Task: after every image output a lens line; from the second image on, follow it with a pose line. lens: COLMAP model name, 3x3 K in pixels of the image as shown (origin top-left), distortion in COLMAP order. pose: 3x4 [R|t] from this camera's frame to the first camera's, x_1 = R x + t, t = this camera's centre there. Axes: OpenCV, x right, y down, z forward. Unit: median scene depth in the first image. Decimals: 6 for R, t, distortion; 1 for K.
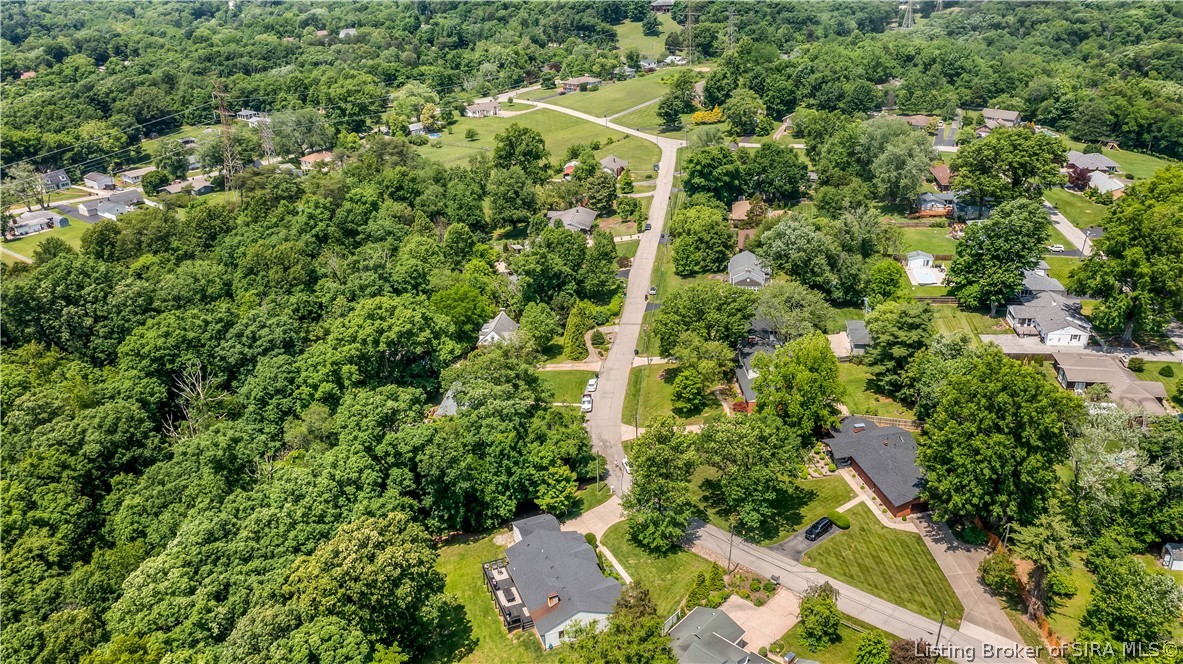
lens RADIAL K [[925.7, 0, 593.0], [0, 925.7, 328.3], [0, 0, 1]] dist [-0.032540, 0.009921]
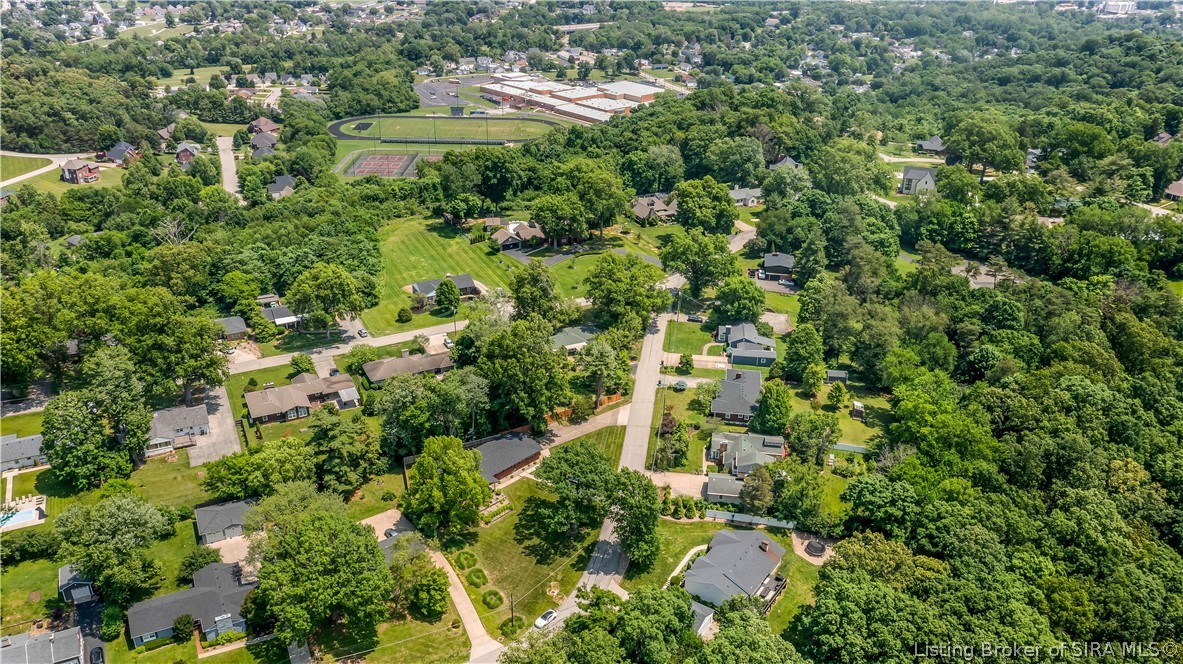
lens RADIAL K [[925.7, 0, 595.0], [0, 925.7, 332.4], [0, 0, 1]] dist [-0.032540, 0.009921]
pose [[-0.562589, -0.349373, 0.749288, -0.751841], [0.329924, 0.736147, 0.590963, -0.780277], [-0.758053, 0.579677, -0.298882, 1.263188]]
